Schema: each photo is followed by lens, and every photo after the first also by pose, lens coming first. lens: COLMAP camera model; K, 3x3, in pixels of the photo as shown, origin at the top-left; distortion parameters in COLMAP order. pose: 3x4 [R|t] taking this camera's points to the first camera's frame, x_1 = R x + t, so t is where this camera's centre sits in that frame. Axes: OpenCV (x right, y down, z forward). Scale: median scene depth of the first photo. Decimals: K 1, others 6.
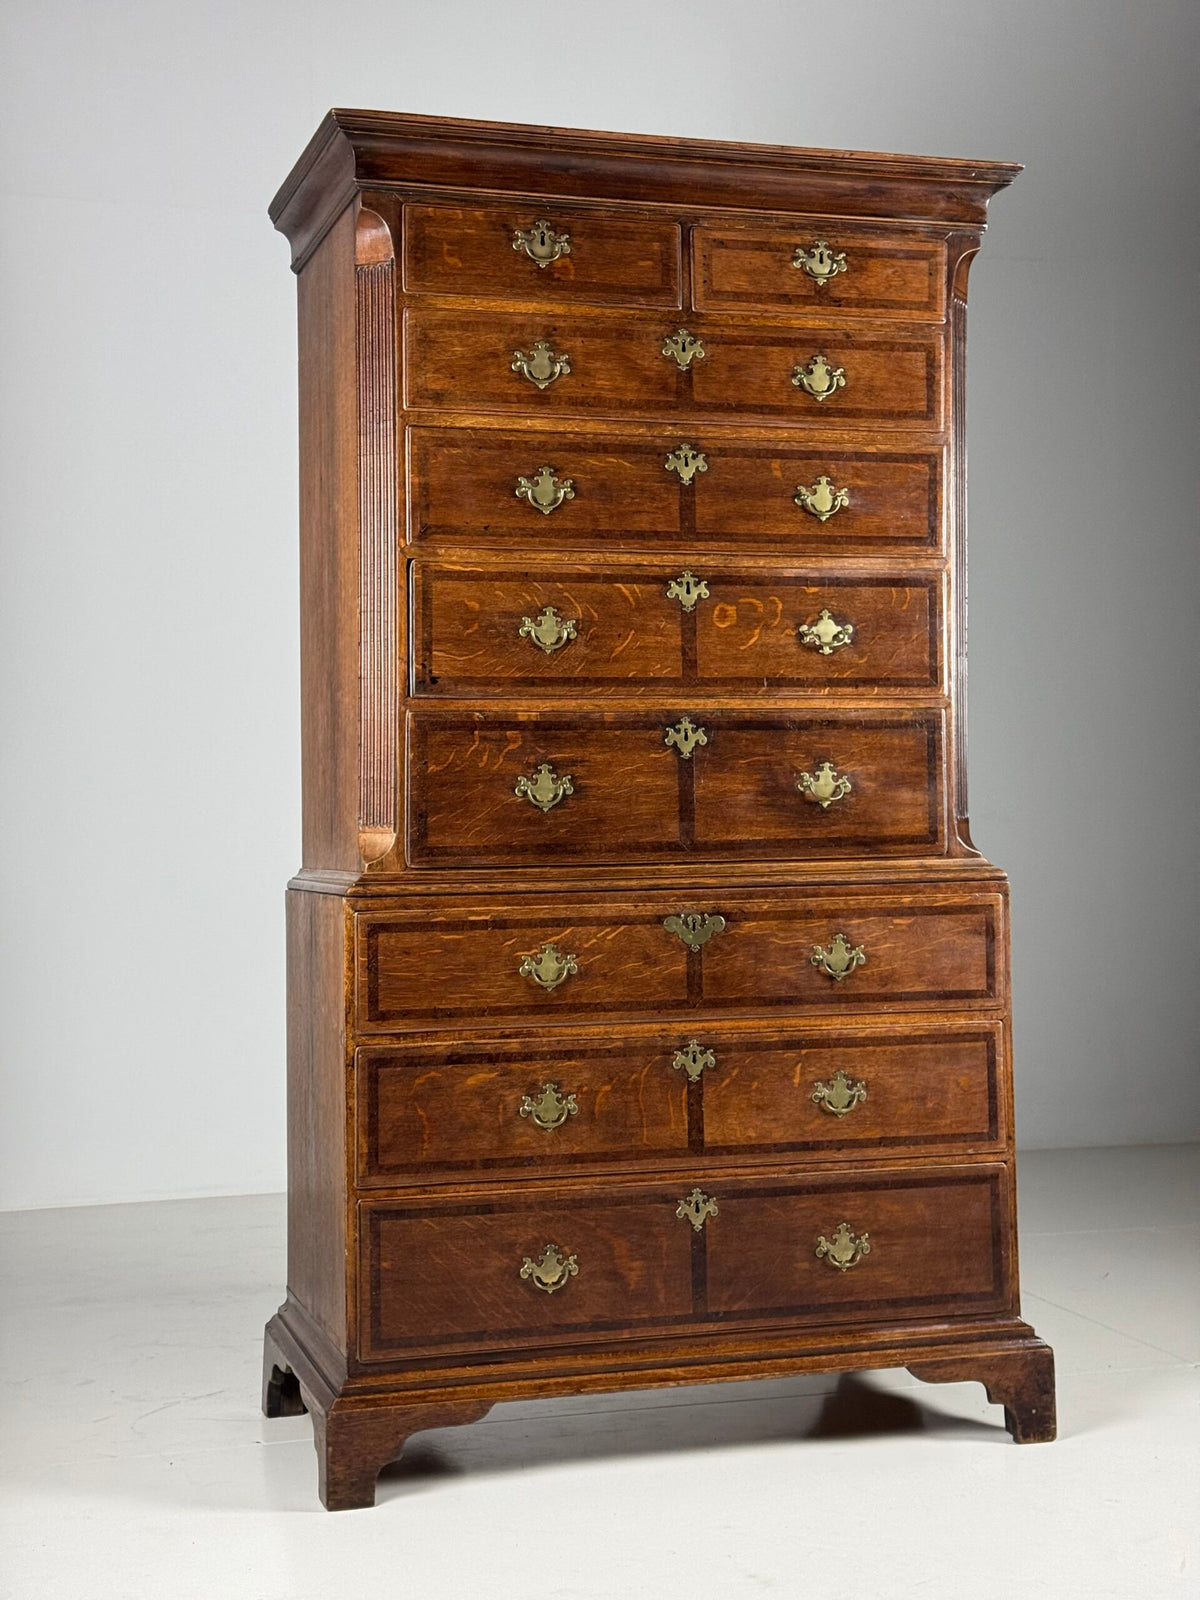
lens RADIAL K [[2219.6, 0, 591.9], [0, 2219.6, 803.0], [0, 0, 1]] dist [0.124891, 0.000000]
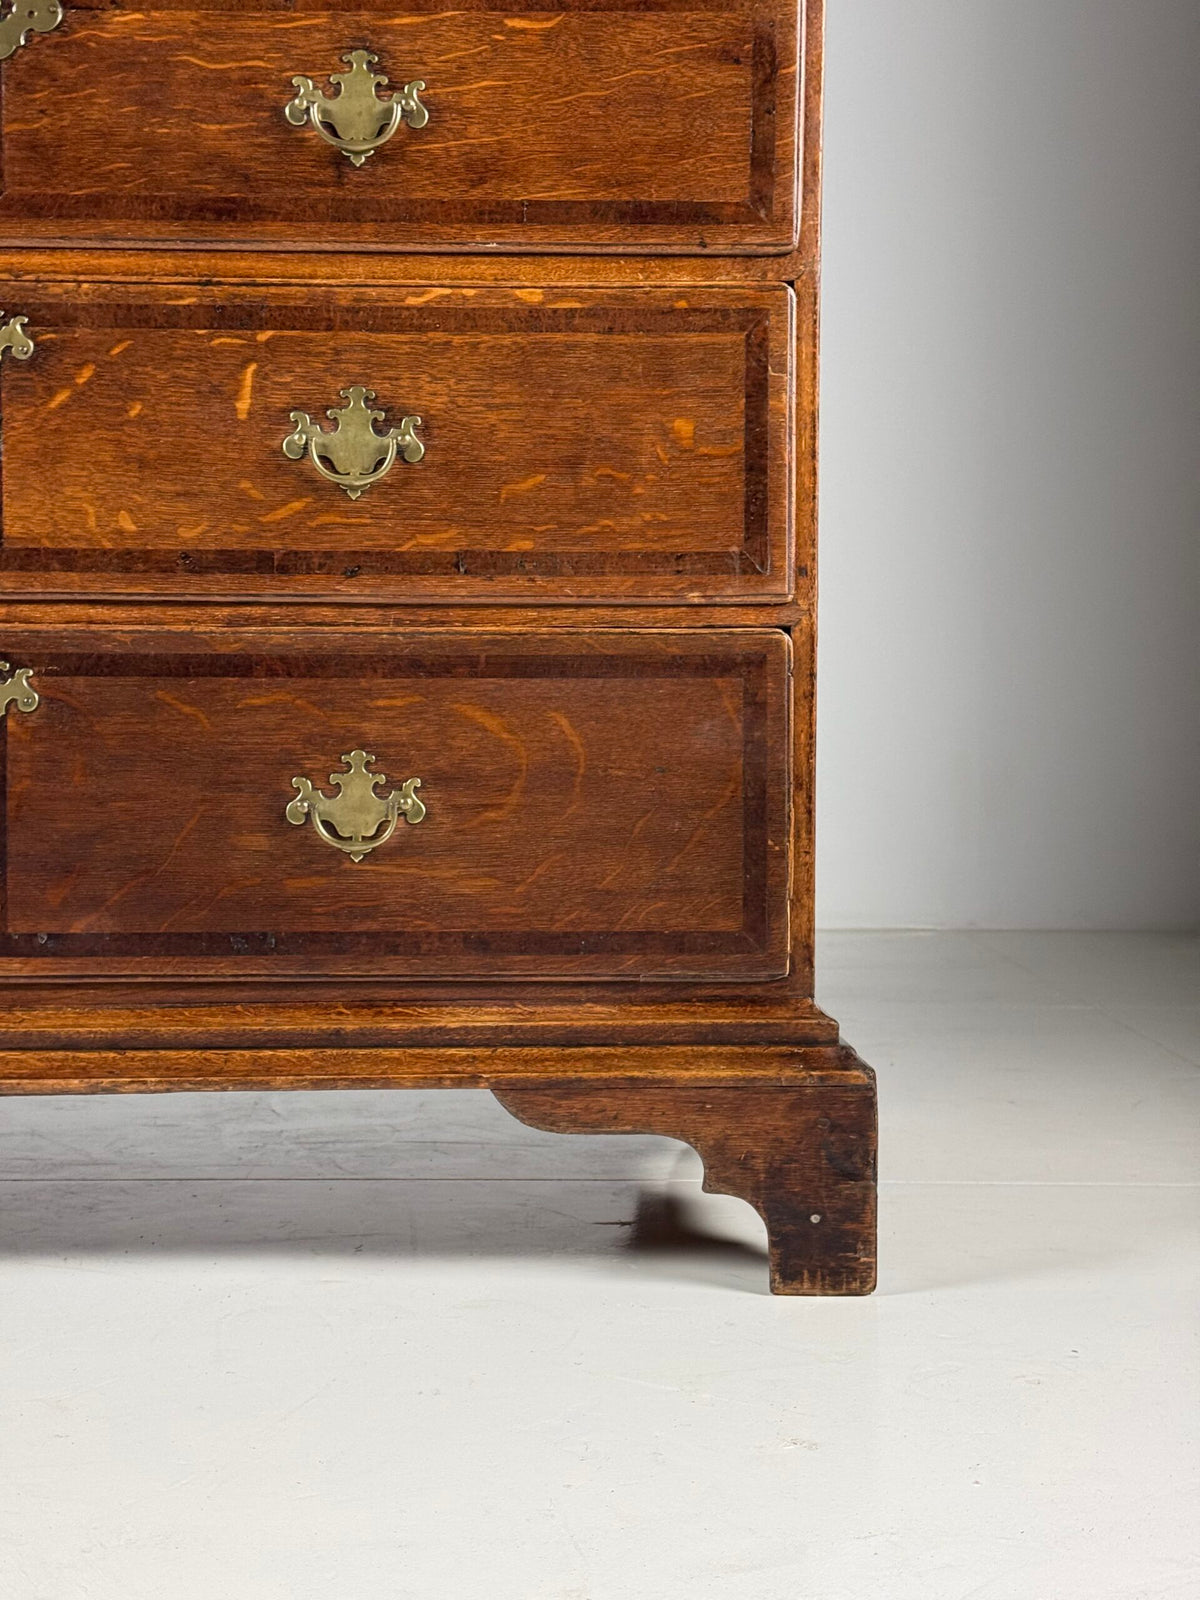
lens RADIAL K [[2157.9, 0, 578.5], [0, 2157.9, 802.0], [0, 0, 1]] dist [0.117581, 0.000000]
pose [[0.960051, 0.023746, -0.278815, 0.272872], [-0.010127, 0.998689, 0.050185, 0.181469], [0.279641, -0.045357, 0.959033, 0.634541]]
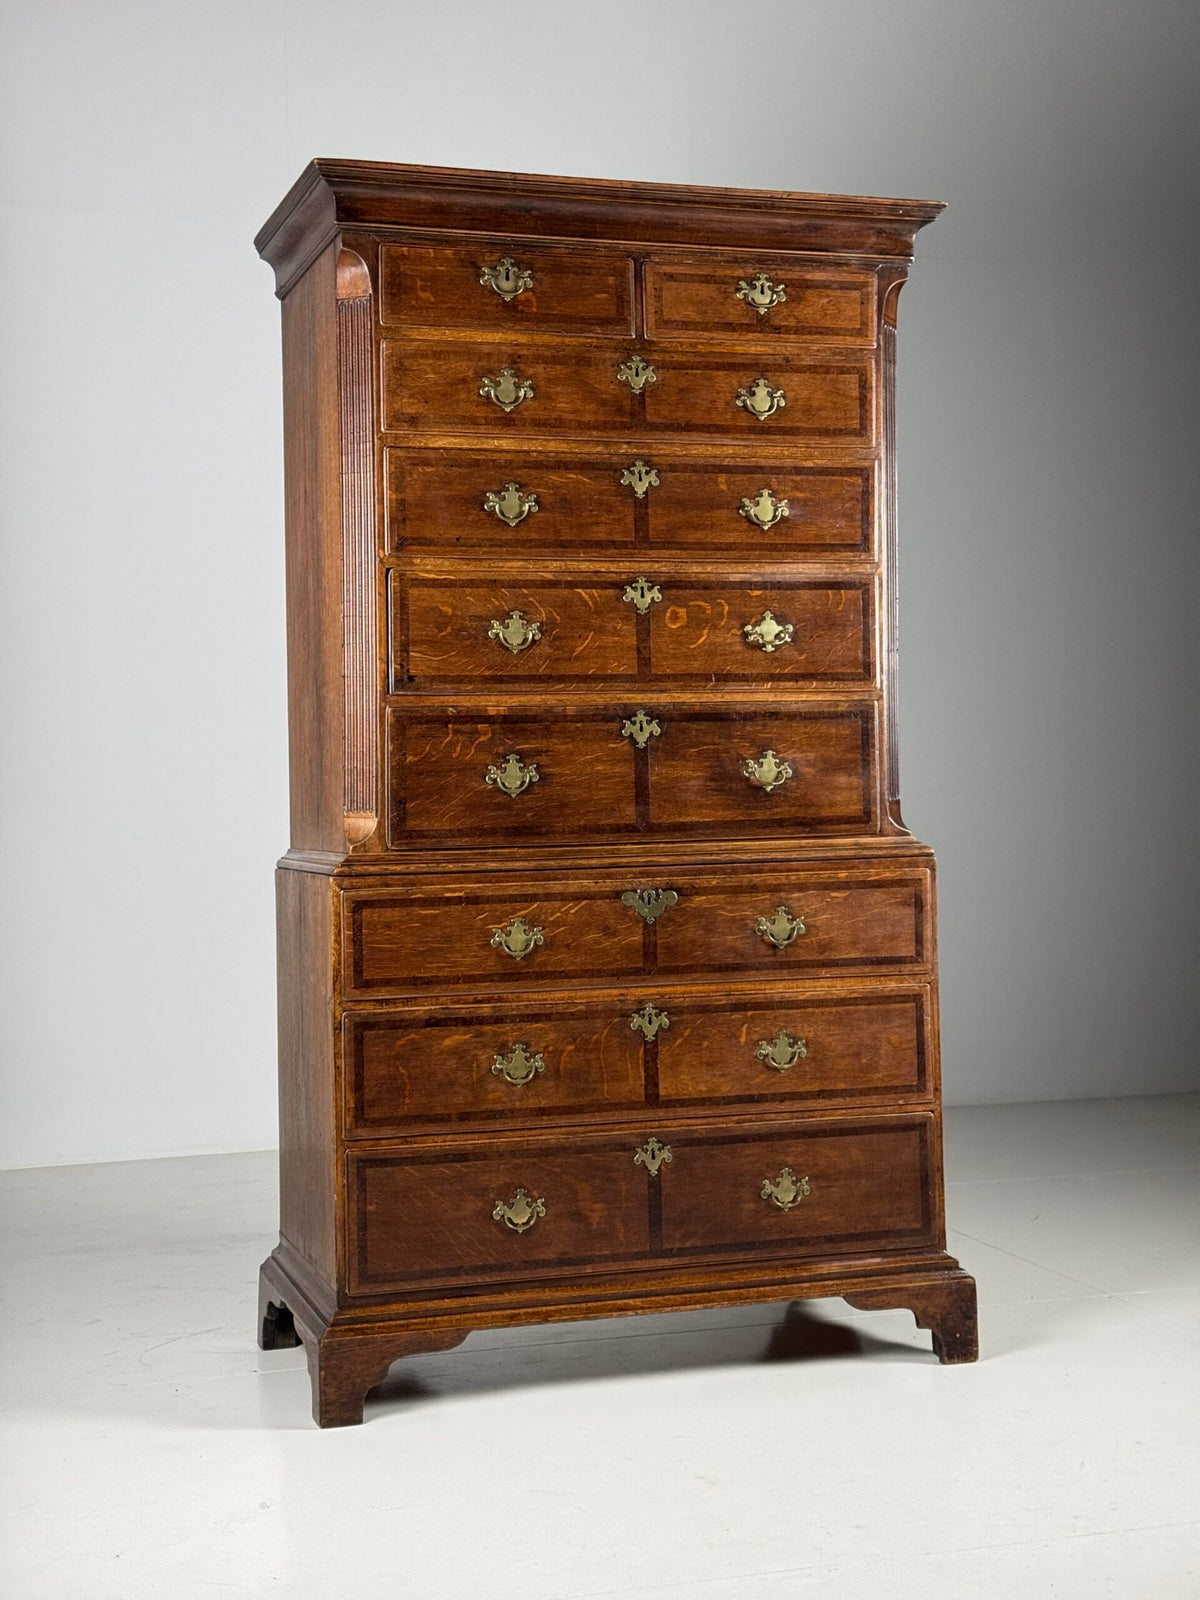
lens RADIAL K [[2219.6, 0, 600.1], [0, 2219.6, 807.1], [0, 0, 1]] dist [0.124891, 0.000000]
pose [[0.999857, -0.005702, 0.015932, 0.004357], [0.005419, 0.999827, 0.017799, -0.010629], [-0.016030, -0.017710, 0.999715, -0.099735]]
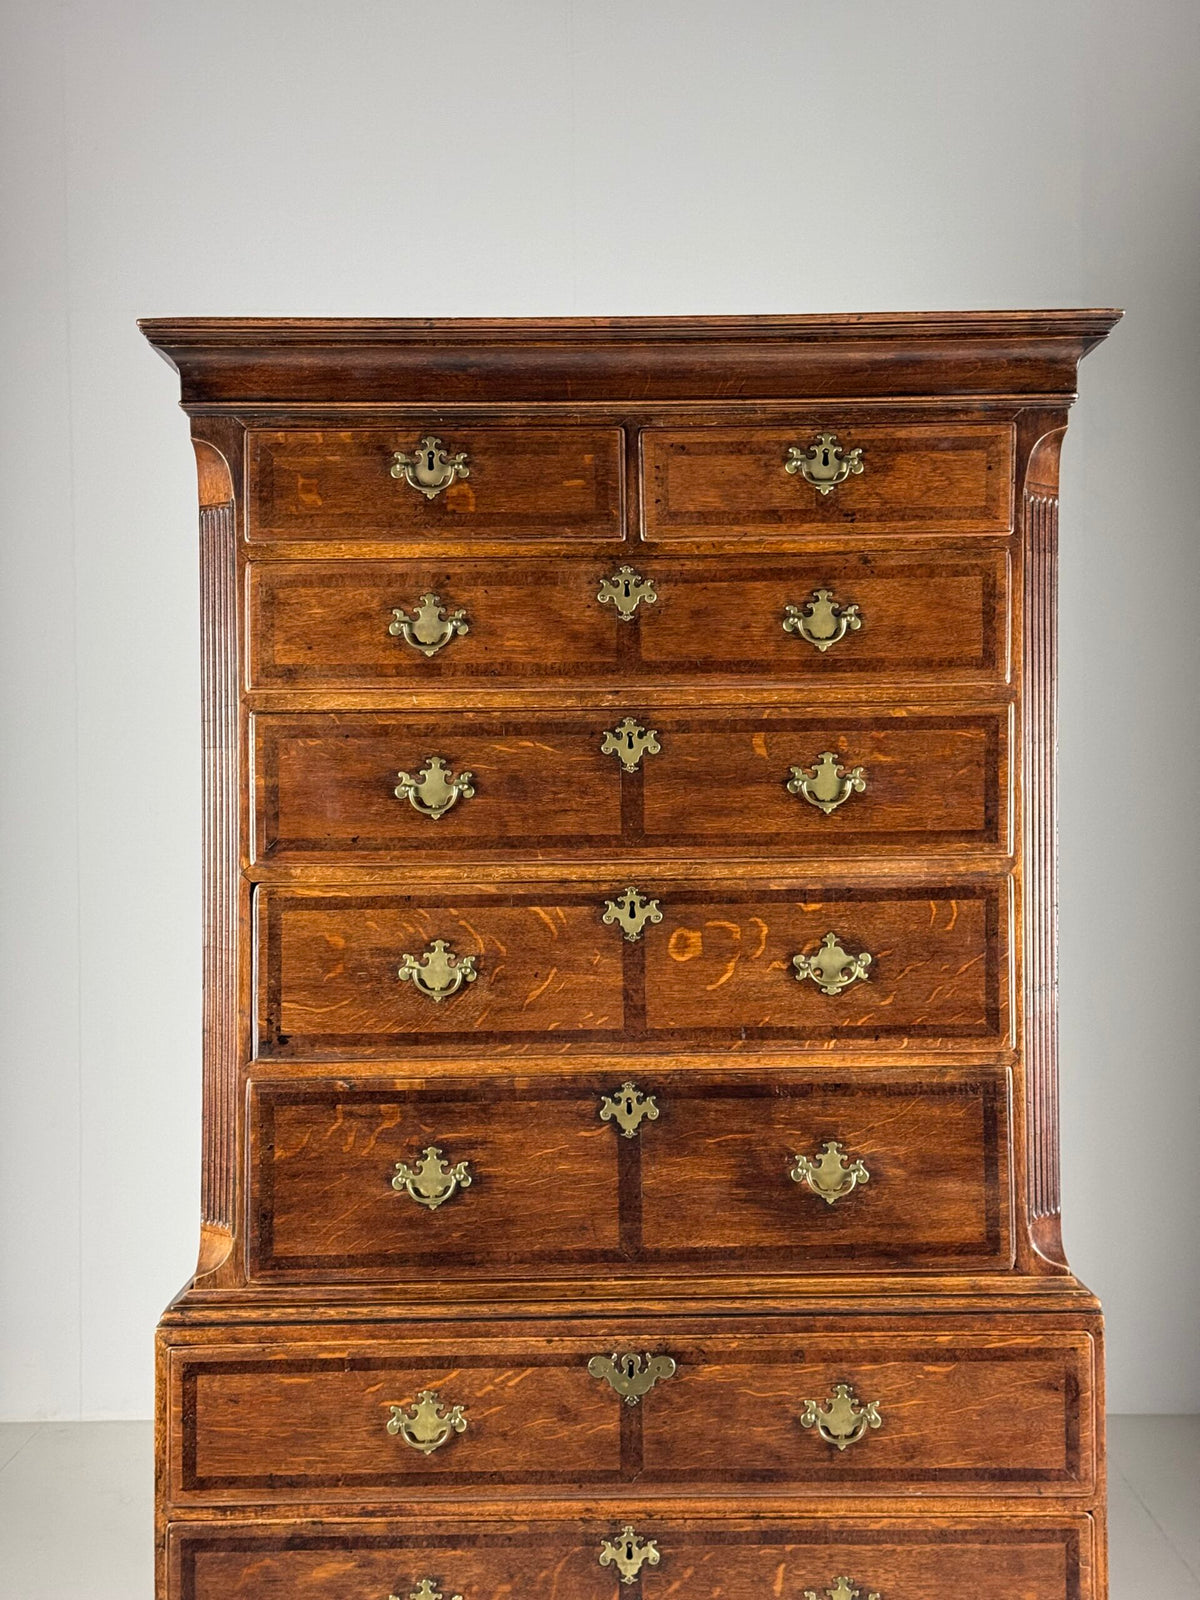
lens RADIAL K [[2157.9, 0, 585.1], [0, 2157.9, 801.2], [0, 0, 1]] dist [0.117581, 0.000000]
pose [[0.957895, 0.005628, -0.287062, 0.240719], [-0.000128, 0.999816, 0.019177, -0.149777], [0.287117, -0.018333, 0.957720, 0.303571]]
